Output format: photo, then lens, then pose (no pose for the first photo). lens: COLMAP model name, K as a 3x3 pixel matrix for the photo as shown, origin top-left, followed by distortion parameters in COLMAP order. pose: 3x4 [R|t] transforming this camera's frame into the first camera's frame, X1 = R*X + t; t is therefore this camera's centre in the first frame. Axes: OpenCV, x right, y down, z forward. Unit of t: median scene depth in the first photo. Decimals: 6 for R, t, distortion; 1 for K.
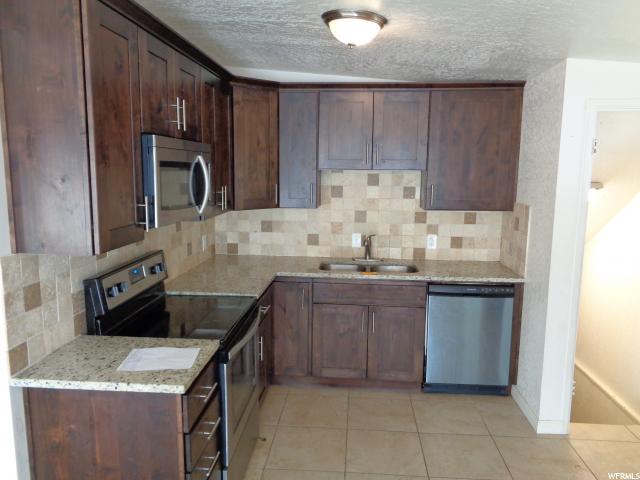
lens RADIAL K [[483.5, 0, 320.0], [0, 483.5, 240.0], [0, 0, 1]] dist [0.011240, -0.000603]
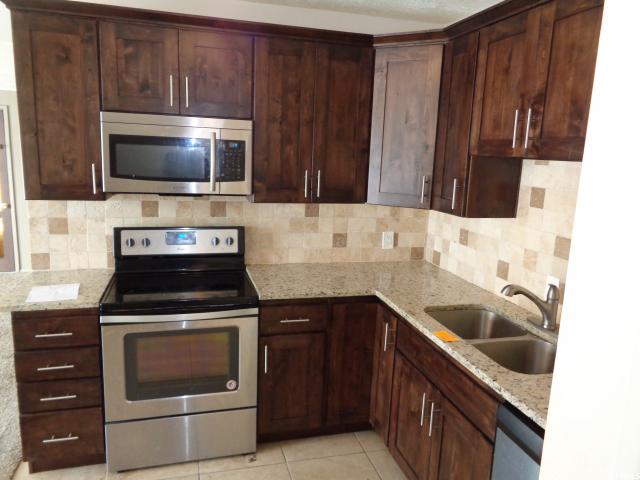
lens RADIAL K [[483.5, 0, 320.0], [0, 483.5, 240.0], [0, 0, 1]] dist [0.011240, -0.000603]
pose [[0.339376, 0.175263, -0.924179, 0.551483], [-0.175274, 0.977065, 0.120929, -0.084265], [0.924177, 0.120945, 0.362311, 0.623466]]
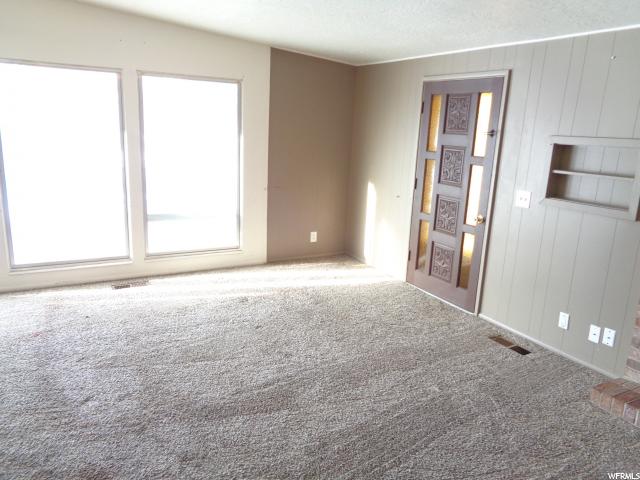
lens RADIAL K [[483.5, 0, 320.0], [0, 483.5, 240.0], [0, 0, 1]] dist [0.011240, -0.000603]
pose [[-0.827209, 0.087285, -0.555073, -0.395614], [-0.131611, 0.930282, 0.342422, -0.106027], [0.546263, 0.356309, -0.758051, 0.888229]]
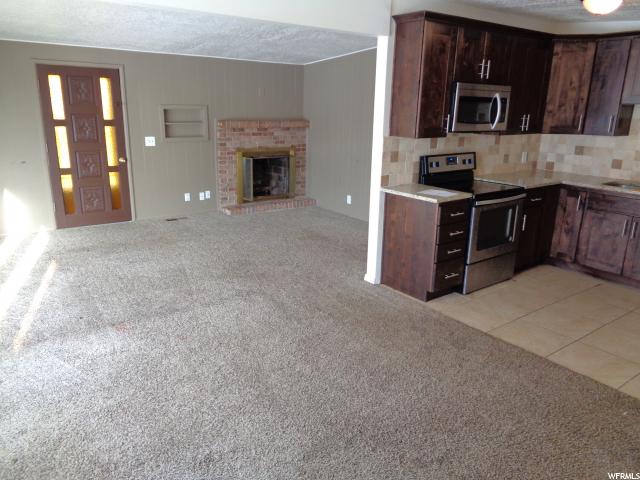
lens RADIAL K [[483.5, 0, 320.0], [0, 483.5, 240.0], [0, 0, 1]] dist [0.011240, -0.000603]
pose [[0.653249, 0.208672, -0.727820, 0.484969], [-0.124347, 0.977787, 0.168733, 0.082178], [0.746862, -0.019723, 0.664686, -0.417861]]
